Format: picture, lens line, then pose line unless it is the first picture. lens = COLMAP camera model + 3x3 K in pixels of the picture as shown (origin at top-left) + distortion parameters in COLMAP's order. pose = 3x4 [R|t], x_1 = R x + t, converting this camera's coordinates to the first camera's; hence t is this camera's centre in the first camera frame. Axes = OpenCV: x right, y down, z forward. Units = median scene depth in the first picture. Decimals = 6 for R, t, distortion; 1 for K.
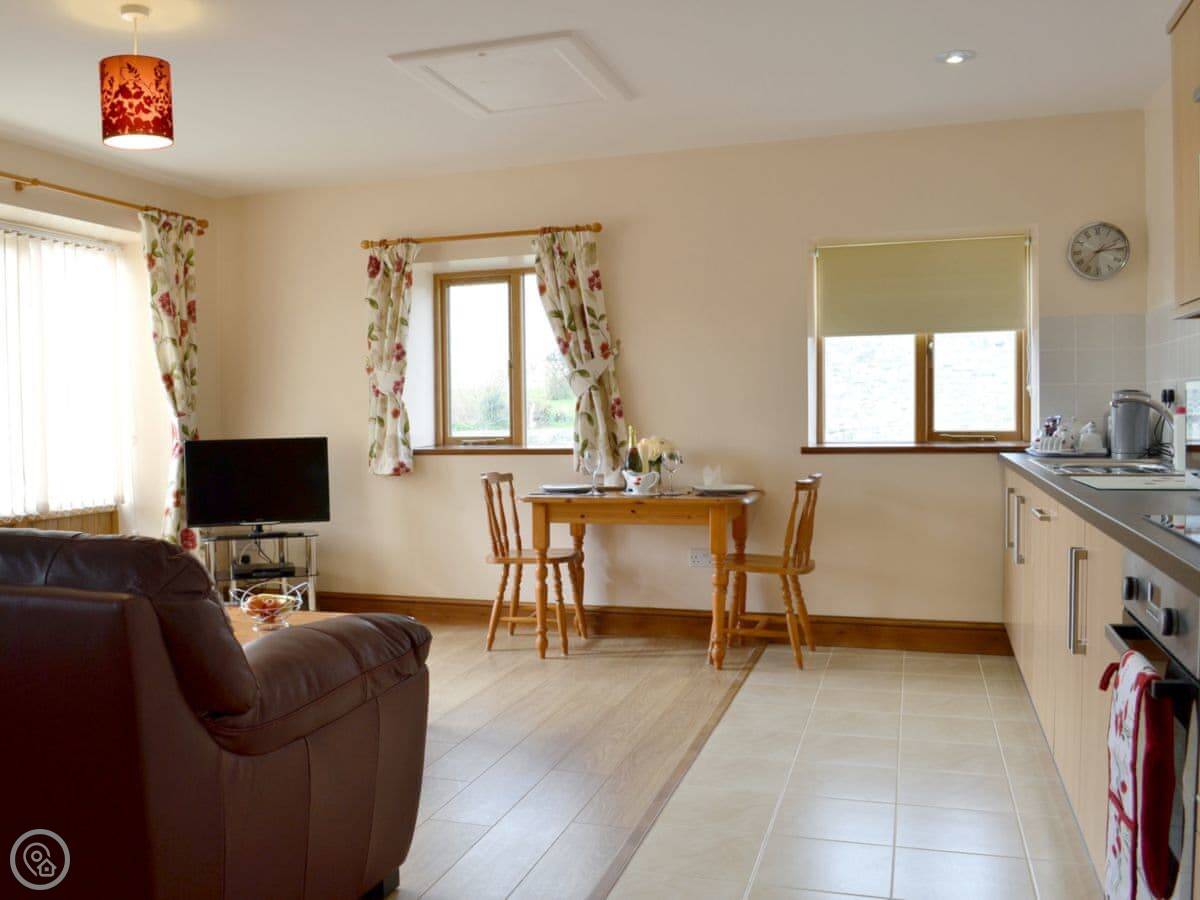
lens RADIAL K [[1164.6, 0, 599.1], [0, 1164.6, 457.7], [0, 0, 1]] dist [0.012954, 0.000000]
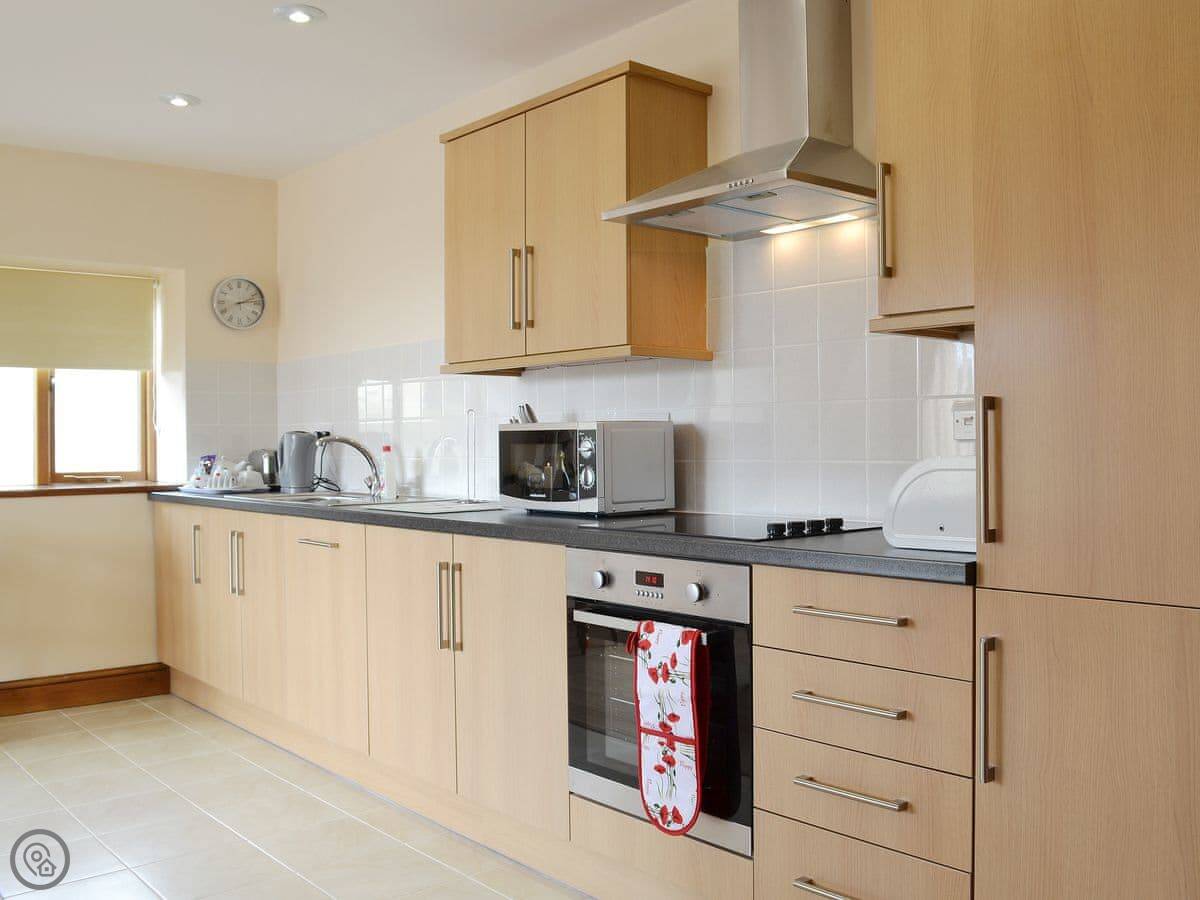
lens RADIAL K [[1164.6, 0, 603.1], [0, 1164.6, 450.2], [0, 0, 1]] dist [0.012954, 0.000000]
pose [[0.562590, 0.001754, 0.826734, -0.273297], [0.036098, 0.998992, -0.026684, 0.000531], [-0.825948, 0.044856, 0.561959, 0.118593]]
